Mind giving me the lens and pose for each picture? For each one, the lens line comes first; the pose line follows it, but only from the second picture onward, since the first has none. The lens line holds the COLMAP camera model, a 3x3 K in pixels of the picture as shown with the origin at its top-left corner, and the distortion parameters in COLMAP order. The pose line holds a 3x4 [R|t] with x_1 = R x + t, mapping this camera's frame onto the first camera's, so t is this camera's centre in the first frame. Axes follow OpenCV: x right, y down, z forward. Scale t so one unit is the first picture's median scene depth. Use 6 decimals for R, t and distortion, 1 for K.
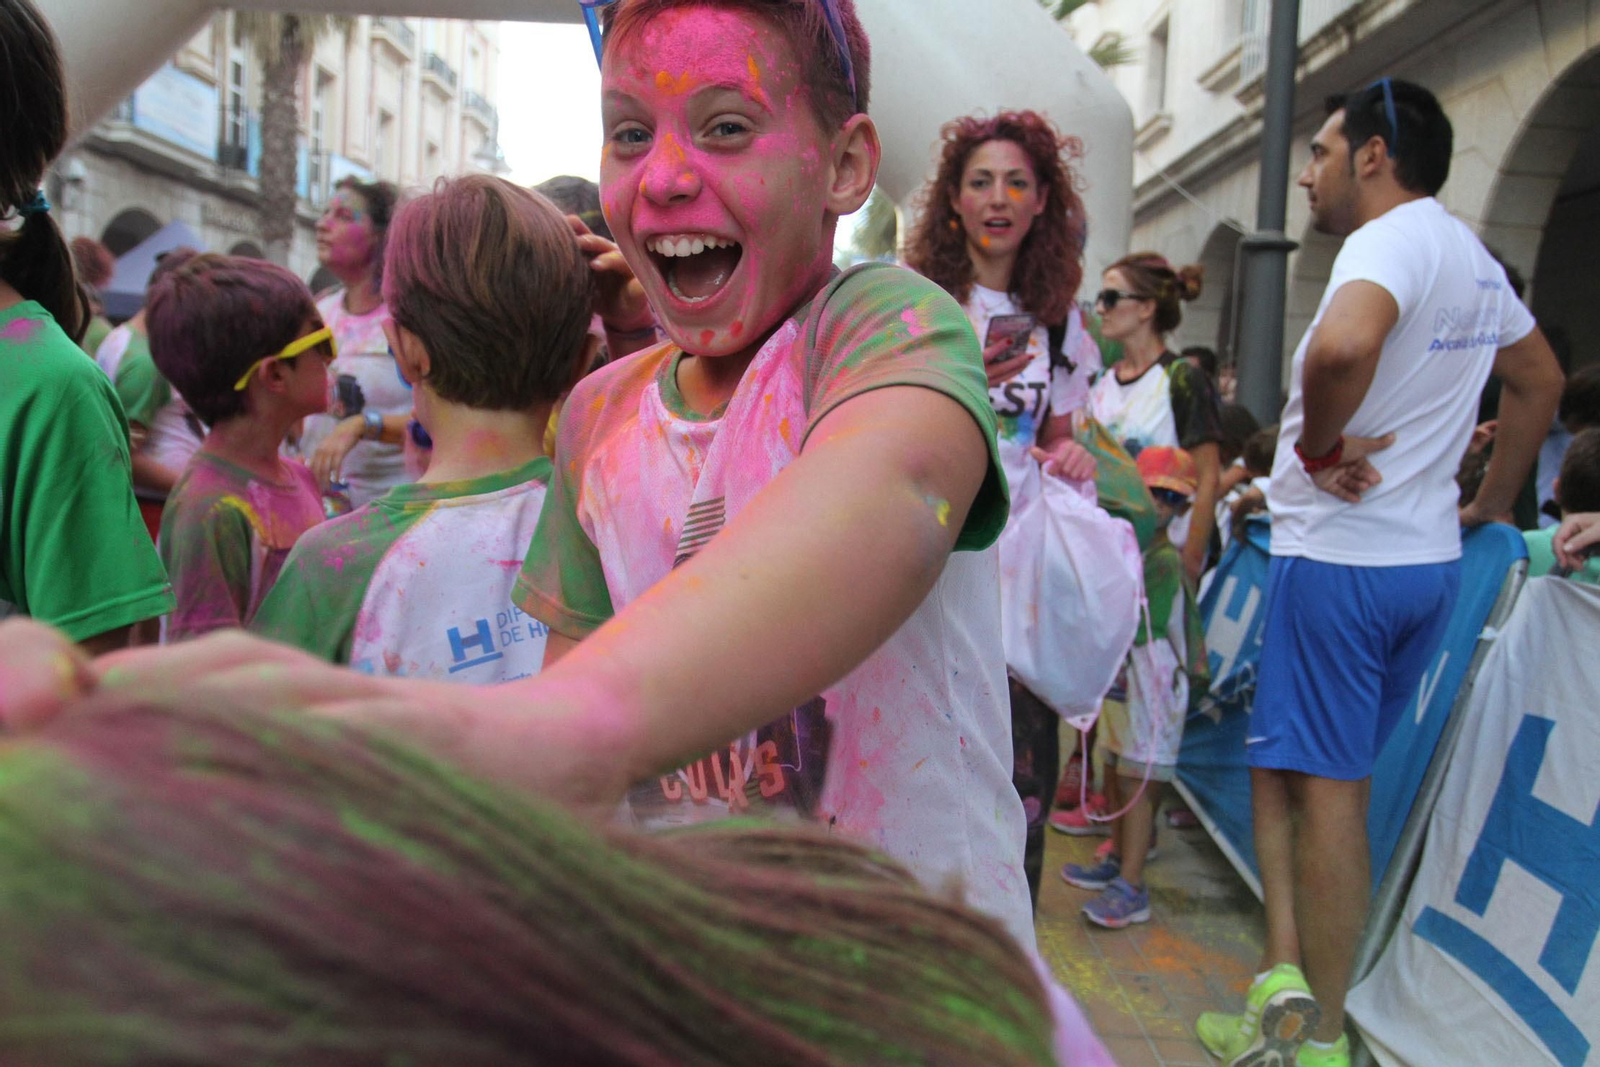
lens RADIAL K [[1254.1, 0, 796.4], [0, 1254.1, 536.4], [0, 0, 1]] dist [-0.089253, 0.053704]
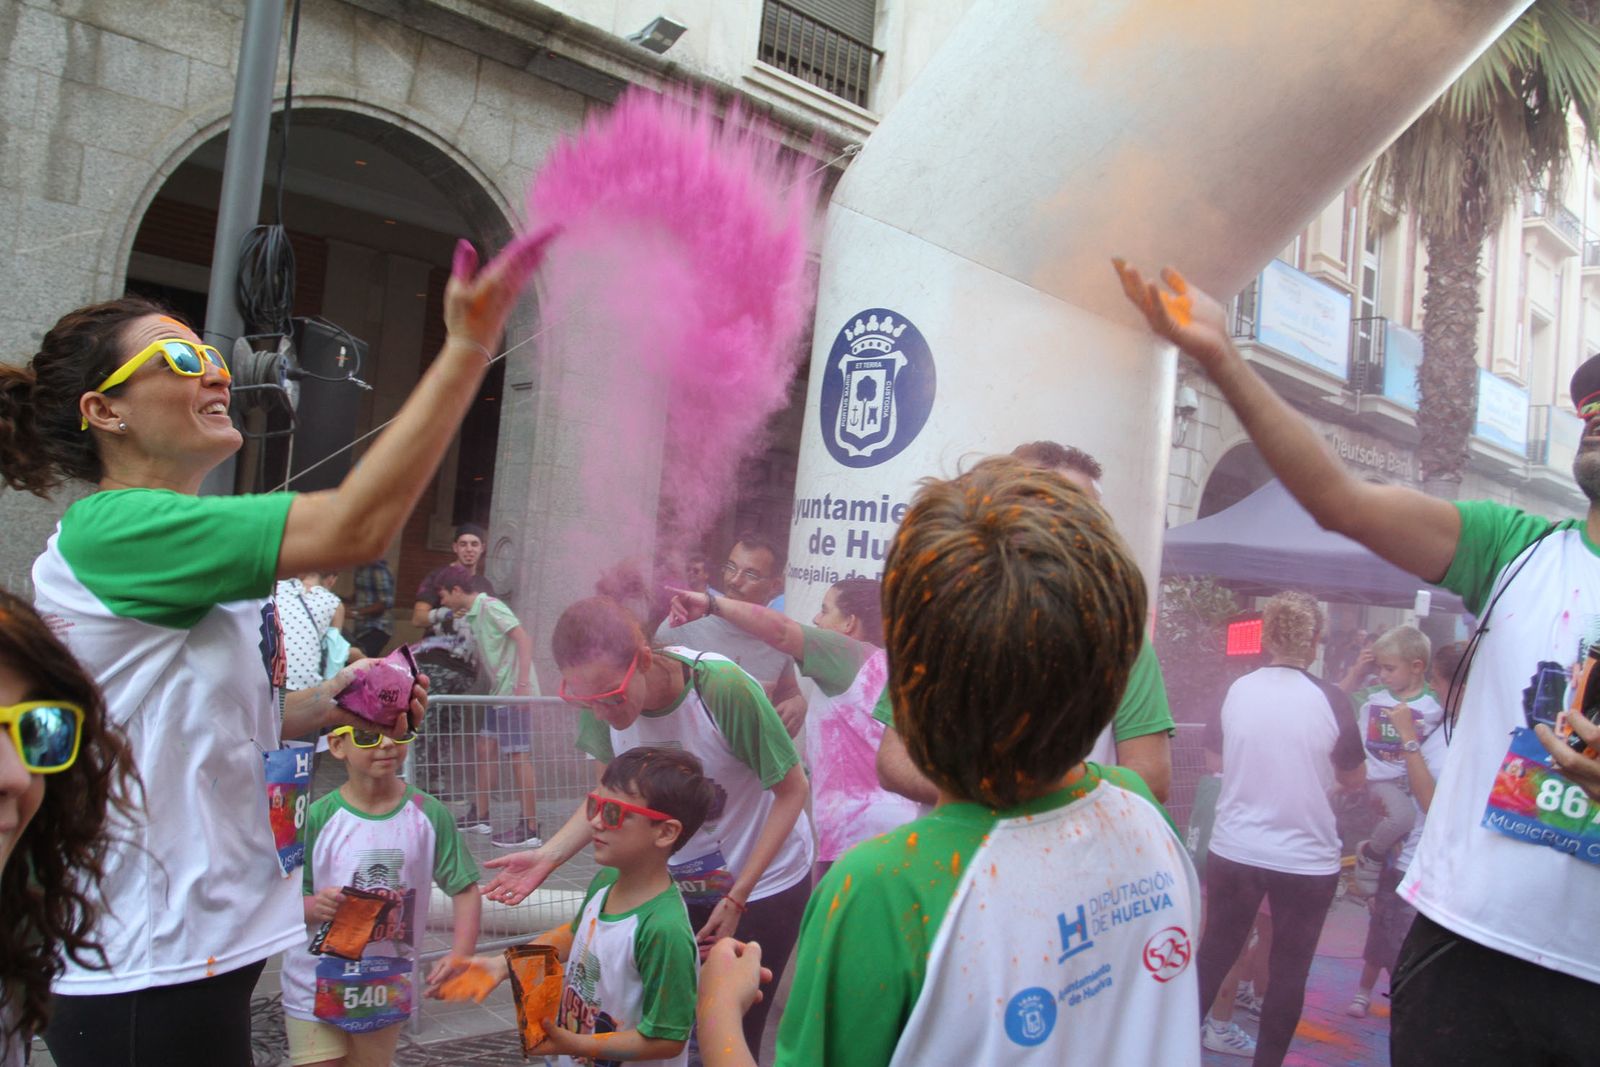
lens RADIAL K [[1254.1, 0, 796.4], [0, 1254.1, 536.4], [0, 0, 1]] dist [-0.089253, 0.053704]
pose [[0.688751, -0.007438, -0.724960, -0.132589], [-0.130438, 0.982359, -0.134002, -0.051084], [0.713168, 0.186856, 0.675630, 0.211038]]
